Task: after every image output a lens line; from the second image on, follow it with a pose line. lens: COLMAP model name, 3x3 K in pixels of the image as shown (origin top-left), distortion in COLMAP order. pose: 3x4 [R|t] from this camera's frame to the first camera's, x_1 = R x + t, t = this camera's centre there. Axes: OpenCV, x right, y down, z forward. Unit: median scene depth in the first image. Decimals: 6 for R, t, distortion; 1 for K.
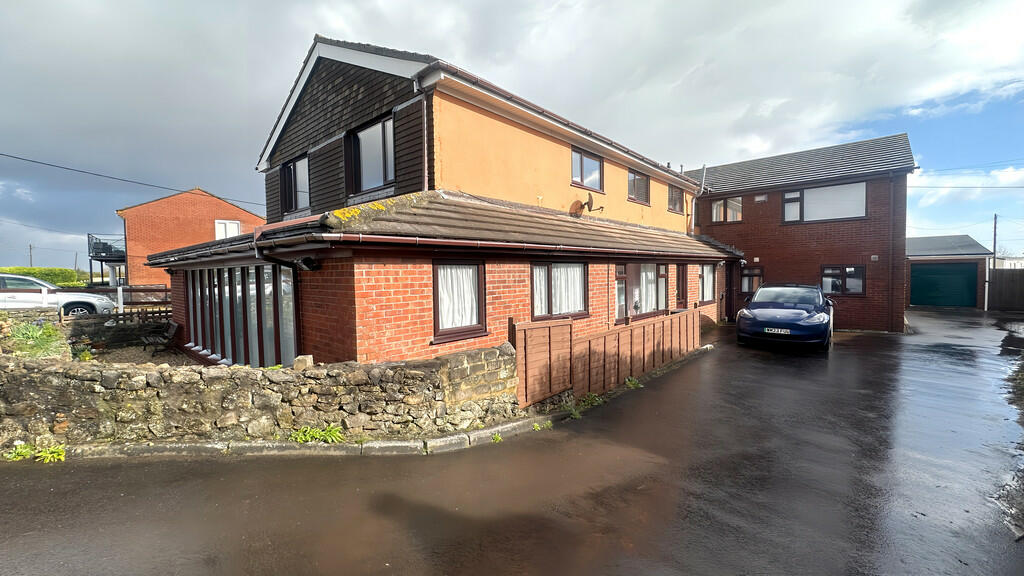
lens RADIAL K [[407.7, 0, 509.7], [0, 407.7, 285.6], [0, 0, 1]] dist [-0.000259, -0.002112]
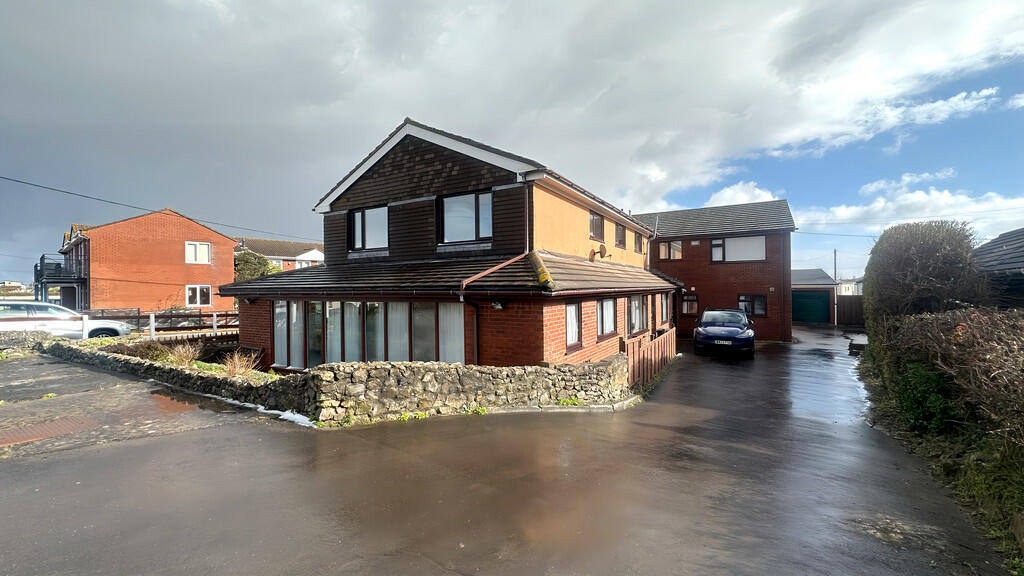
lens RADIAL K [[407.7, 0, 511.6], [0, 407.7, 287.1], [0, 0, 1]] dist [-0.000259, -0.002112]
pose [[0.979199, 0.006081, 0.202809, -0.358062], [0.001608, 0.999287, -0.037729, -0.030388], [-0.202894, 0.037271, 0.978491, -0.261469]]
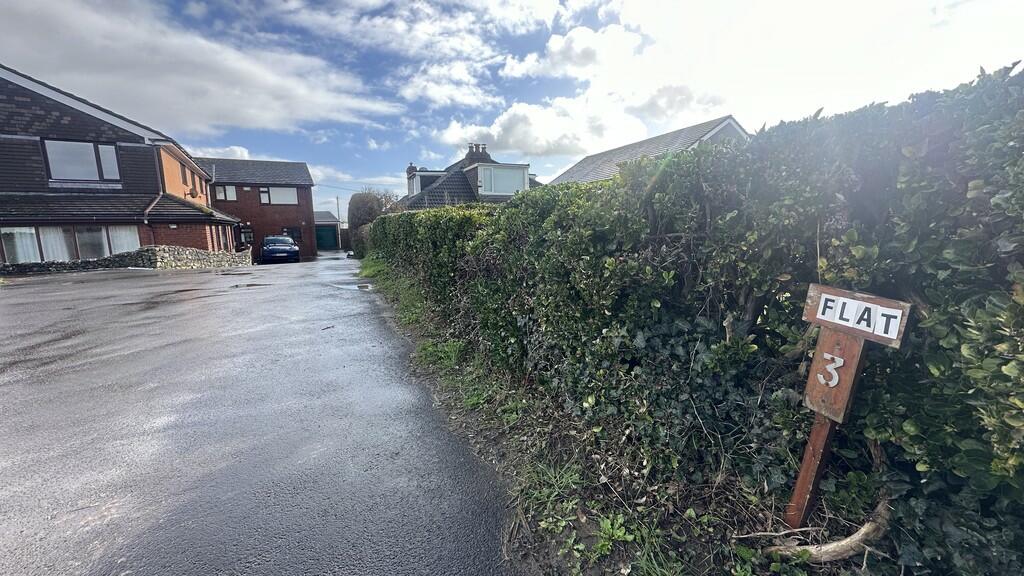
lens RADIAL K [[404.7, 0, 507.6], [0, 404.7, 287.9], [0, 0, 1]] dist [-0.000509, -0.000136]
pose [[0.301422, -0.140082, 0.943145, -1.148222], [0.043329, 0.990140, 0.133215, 0.044789], [-0.952506, 0.000711, 0.304520, -0.935083]]
